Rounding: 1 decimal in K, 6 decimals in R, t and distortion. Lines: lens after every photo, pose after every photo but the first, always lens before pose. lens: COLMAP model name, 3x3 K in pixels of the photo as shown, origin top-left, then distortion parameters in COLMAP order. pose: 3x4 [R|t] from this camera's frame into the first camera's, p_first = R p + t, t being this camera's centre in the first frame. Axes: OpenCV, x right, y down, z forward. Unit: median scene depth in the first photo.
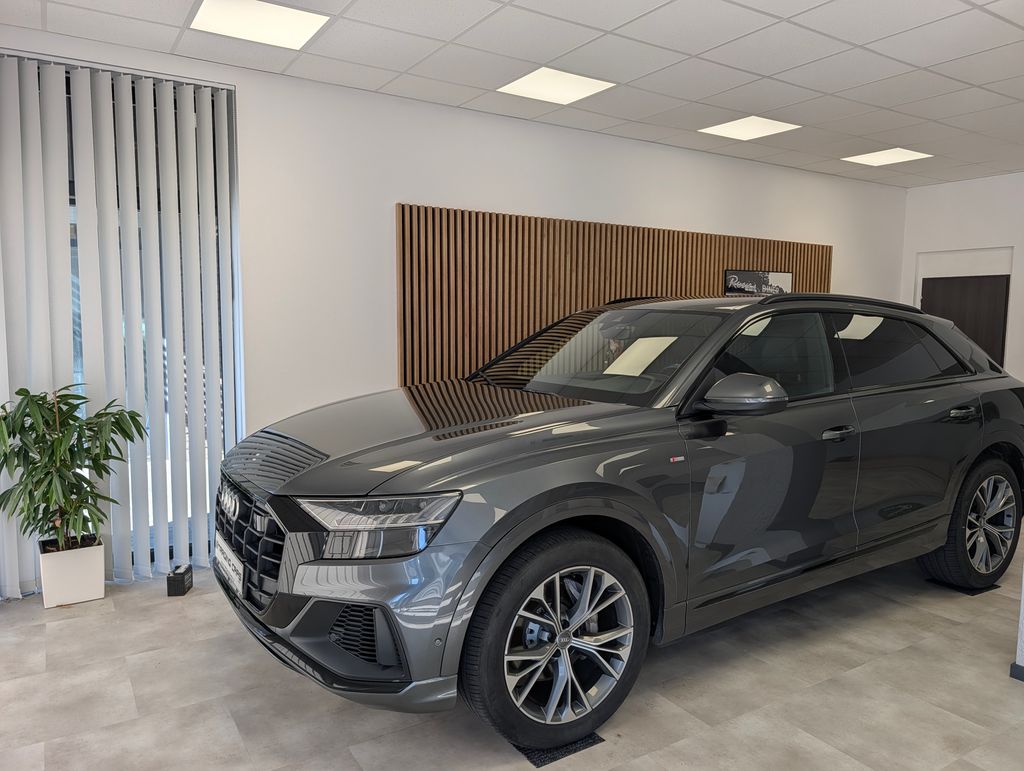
lens RADIAL K [[716.8, 0, 519.3], [0, 716.8, 393.0], [0, 0, 1]] dist [0.009017, -0.009250]
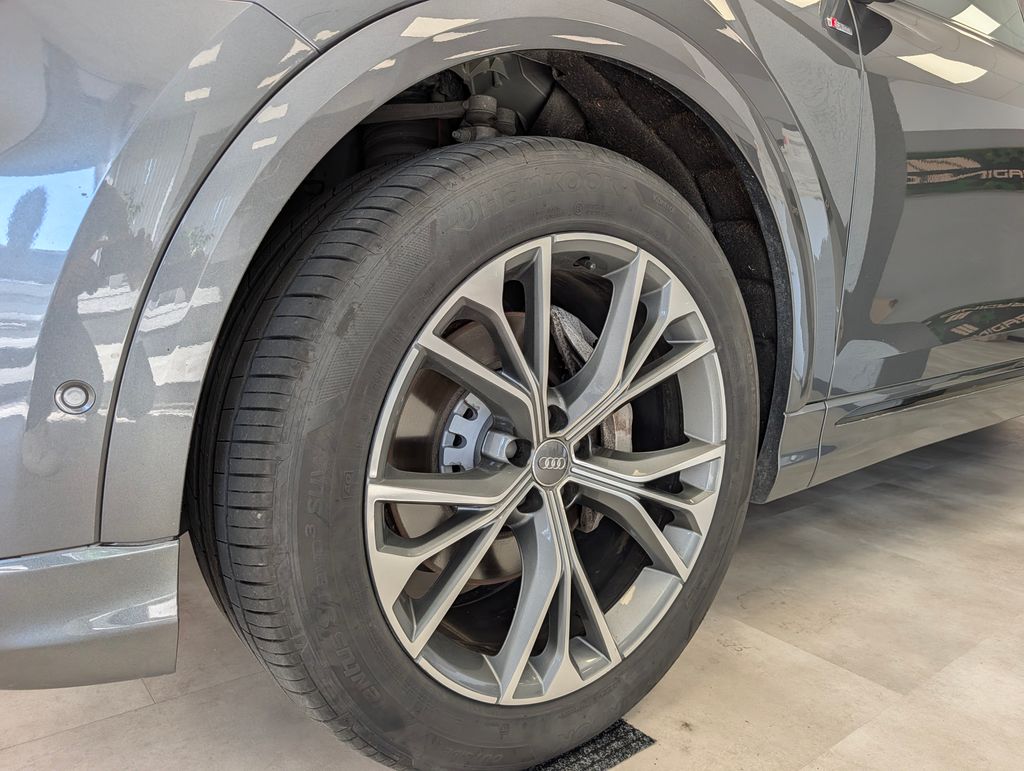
lens RADIAL K [[716.8, 0, 505.3], [0, 716.8, 380.6], [0, 0, 1]] dist [0.009017, -0.009250]
pose [[0.994750, 0.017337, 0.100854, 0.004381], [-0.021855, 0.998798, 0.043865, 0.289227], [-0.099972, -0.045839, 0.993934, 0.659143]]
